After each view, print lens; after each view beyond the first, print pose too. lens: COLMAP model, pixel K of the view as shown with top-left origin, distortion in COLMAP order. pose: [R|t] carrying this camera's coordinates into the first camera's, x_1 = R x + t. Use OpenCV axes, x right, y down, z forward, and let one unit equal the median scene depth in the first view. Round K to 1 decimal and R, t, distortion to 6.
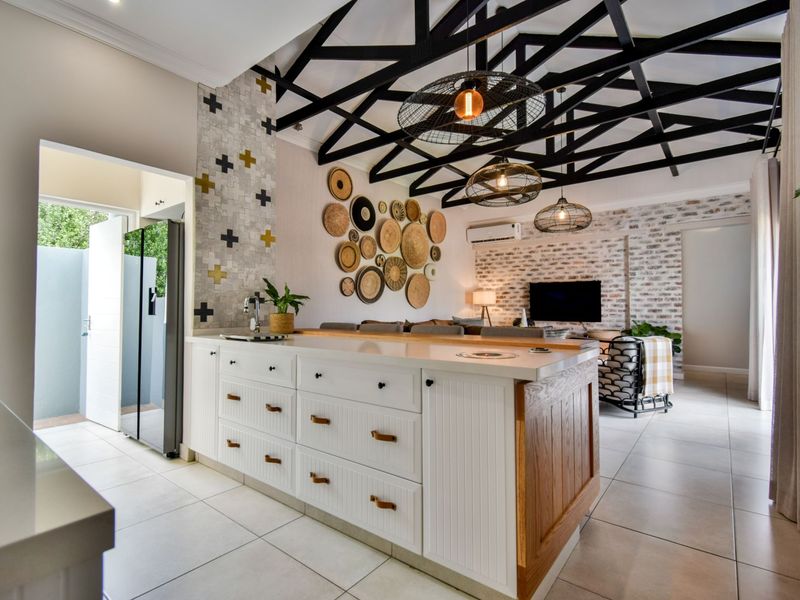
lens RADIAL K [[394.6, 0, 398.2], [0, 394.6, 297.3], [0, 0, 1]] dist [0.002685, 0.000509]
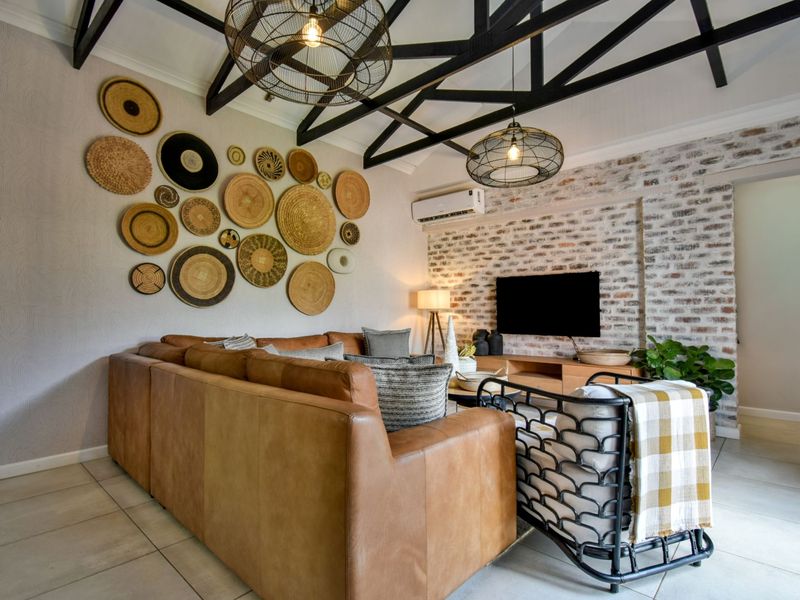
lens RADIAL K [[403.8, 0, 399.6], [0, 403.8, 298.3], [0, 0, 1]] dist [0.001469, -0.000713]
pose [[0.997457, -0.000454, -0.071275, 0.254548], [-0.000381, 0.999931, -0.011703, 0.008775], [0.071275, 0.011701, 0.997388, 0.353250]]
